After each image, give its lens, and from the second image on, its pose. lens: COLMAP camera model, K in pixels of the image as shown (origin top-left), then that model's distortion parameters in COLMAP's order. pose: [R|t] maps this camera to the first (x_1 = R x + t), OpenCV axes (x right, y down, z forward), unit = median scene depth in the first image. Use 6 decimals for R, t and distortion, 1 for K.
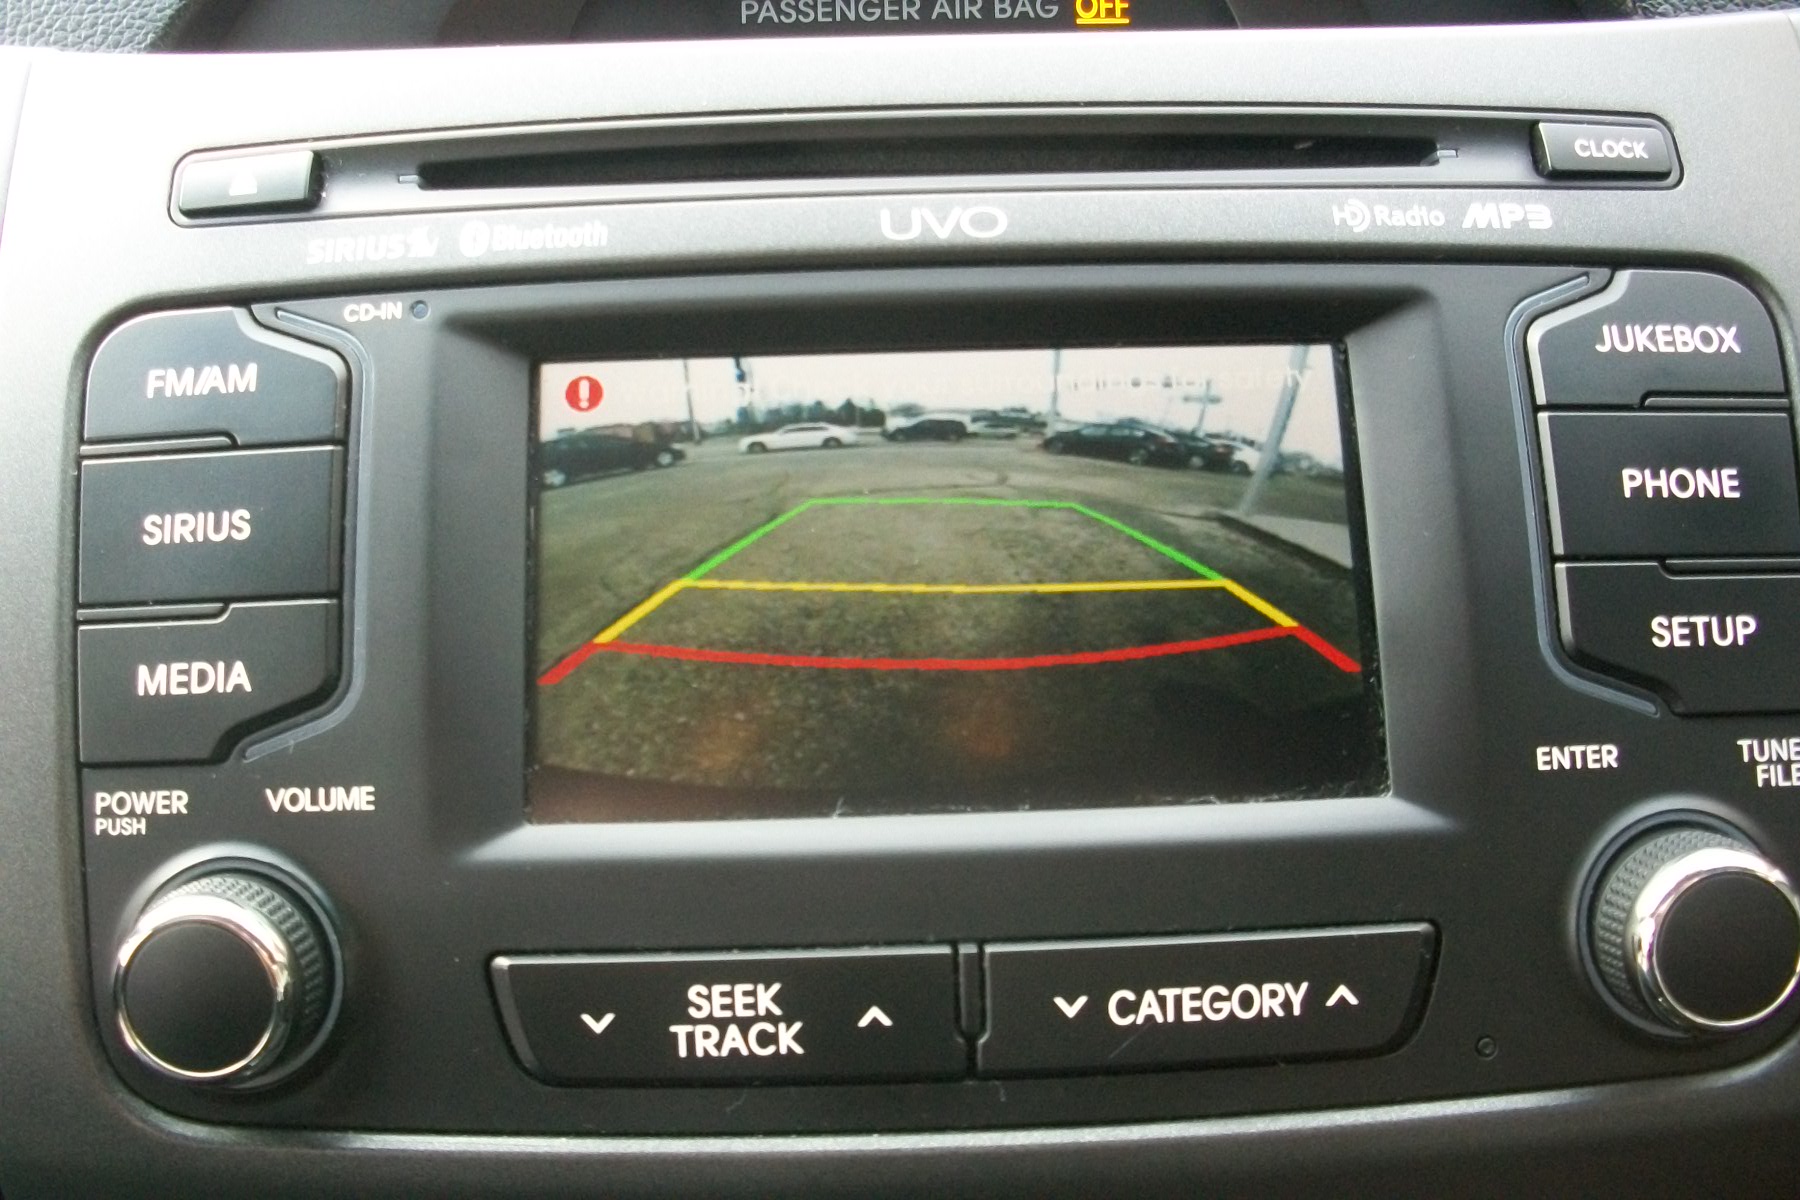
lens RADIAL K [[1959.6, 0, 900.0], [0, 1959.6, 600.0], [0, 0, 1]] dist [-0.177358, 0.037582]
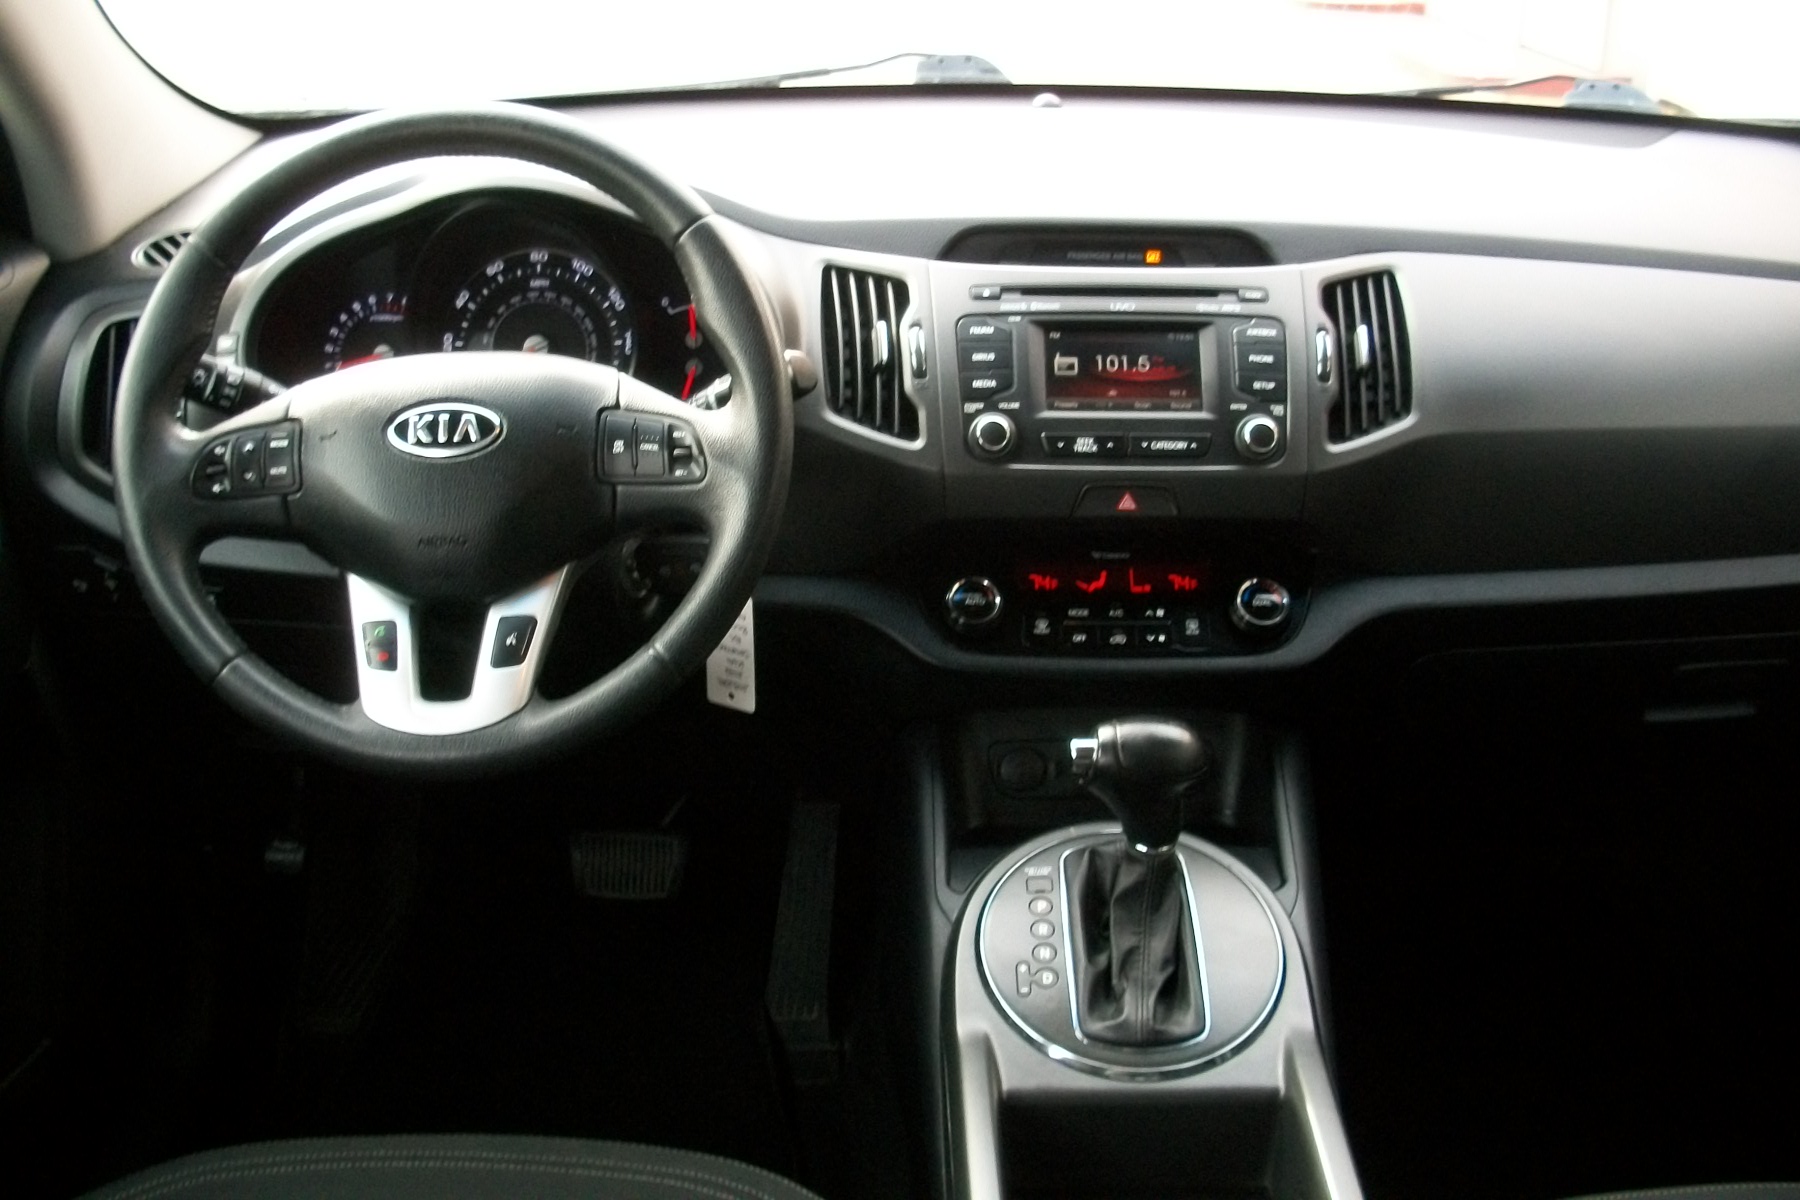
lens RADIAL K [[1959.6, 0, 900.0], [0, 1959.6, 600.0], [0, 0, 1]] dist [-0.177358, 0.037582]
pose [[0.999518, 0.030716, -0.004570, -0.558952], [-0.030892, 0.998494, -0.045347, 0.901750], [0.003171, 0.045466, 0.998961, -4.450439]]
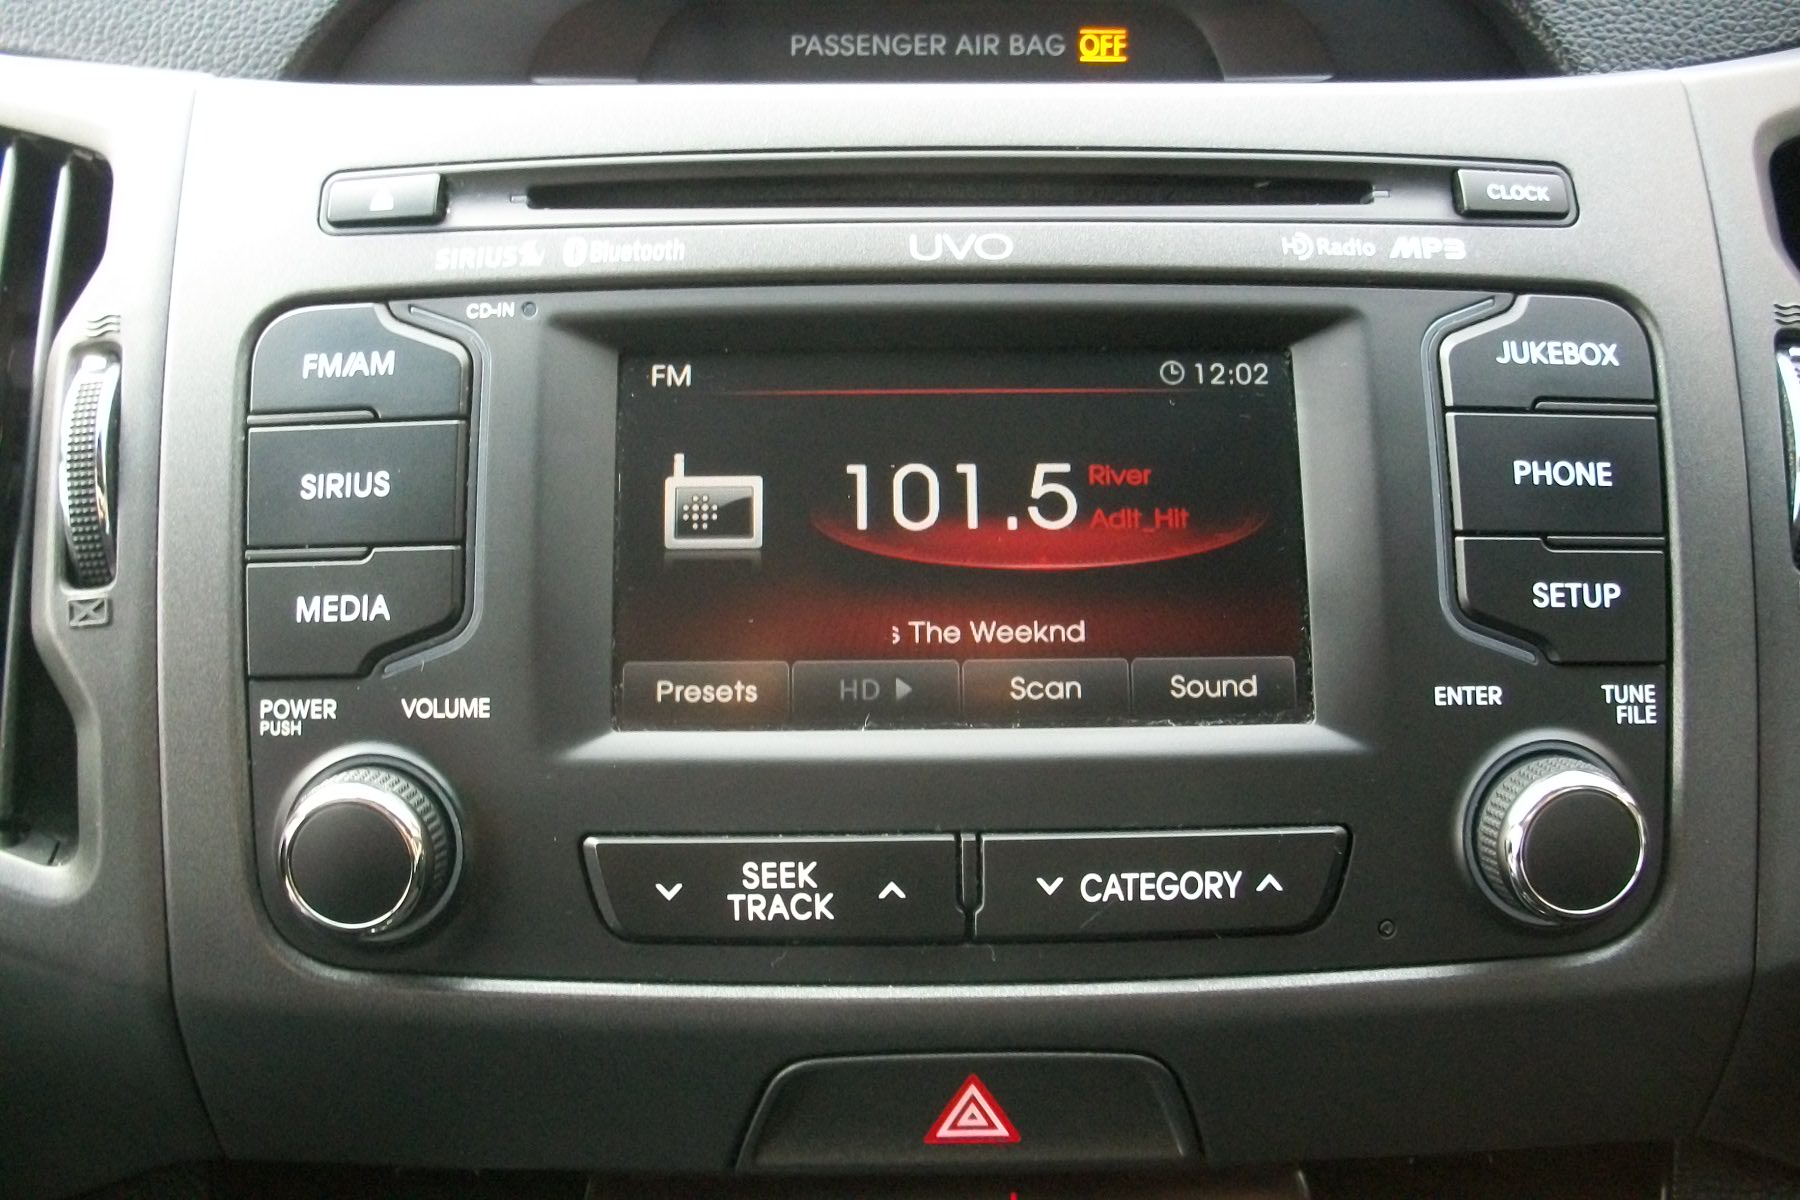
lens RADIAL K [[1959.6, 0, 900.0], [0, 1959.6, 600.0], [0, 0, 1]] dist [-0.177358, 0.037582]
pose [[0.999767, 0.020311, -0.007252, -0.002505], [-0.020127, 0.999494, 0.024623, -0.002129], [0.007748, -0.024471, 0.999671, -0.234886]]
